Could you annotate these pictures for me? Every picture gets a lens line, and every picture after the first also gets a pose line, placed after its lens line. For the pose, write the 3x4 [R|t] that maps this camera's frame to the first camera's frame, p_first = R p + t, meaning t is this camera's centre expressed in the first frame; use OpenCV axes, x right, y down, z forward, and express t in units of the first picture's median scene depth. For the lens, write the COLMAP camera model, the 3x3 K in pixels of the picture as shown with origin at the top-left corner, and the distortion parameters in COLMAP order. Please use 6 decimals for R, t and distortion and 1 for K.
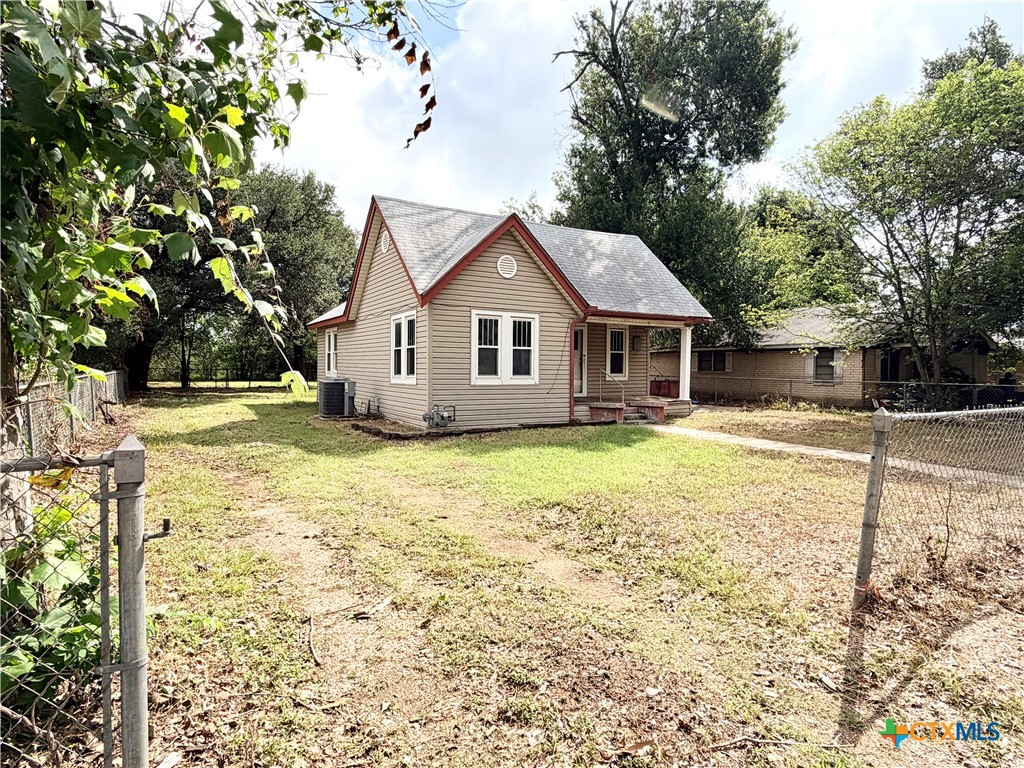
lens RADIAL K [[566.9, 0, 511.5], [0, 566.9, 382.6], [0, 0, 1]] dist [0.001212, 0.000048]
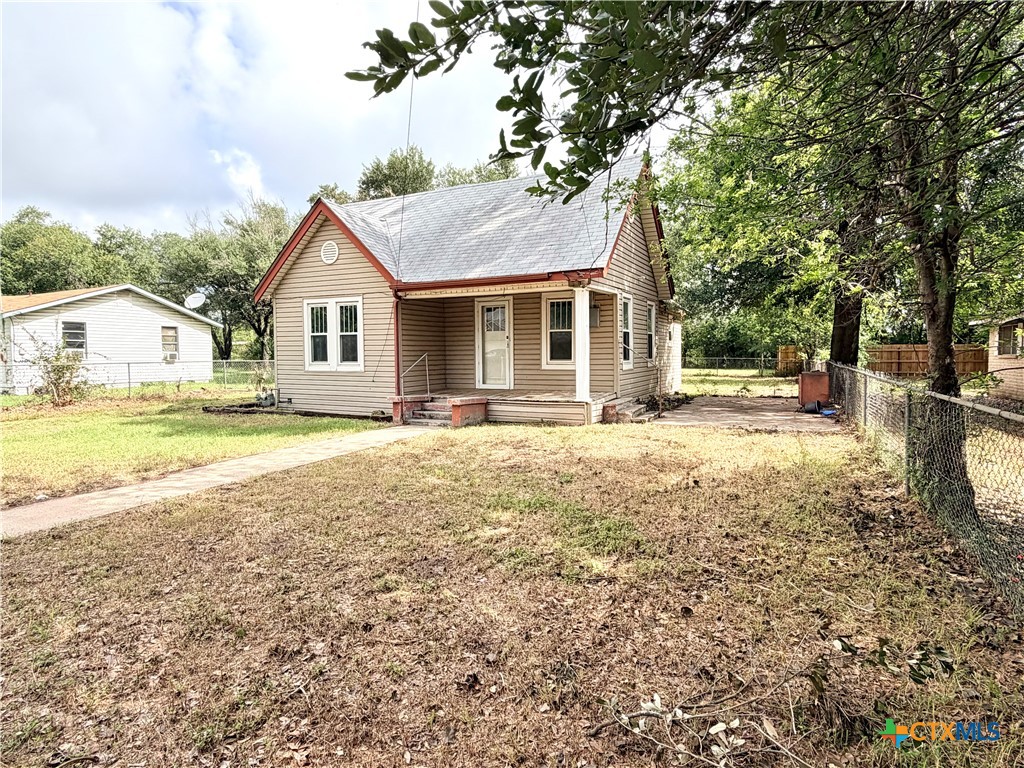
lens RADIAL K [[566.9, 0, 511.7], [0, 566.9, 382.3], [0, 0, 1]] dist [0.001212, 0.000048]
pose [[0.538080, 0.036505, -0.842103, 0.990299], [-0.009920, 0.999267, 0.036980, -0.016534], [0.842835, -0.011545, 0.538048, 0.716882]]
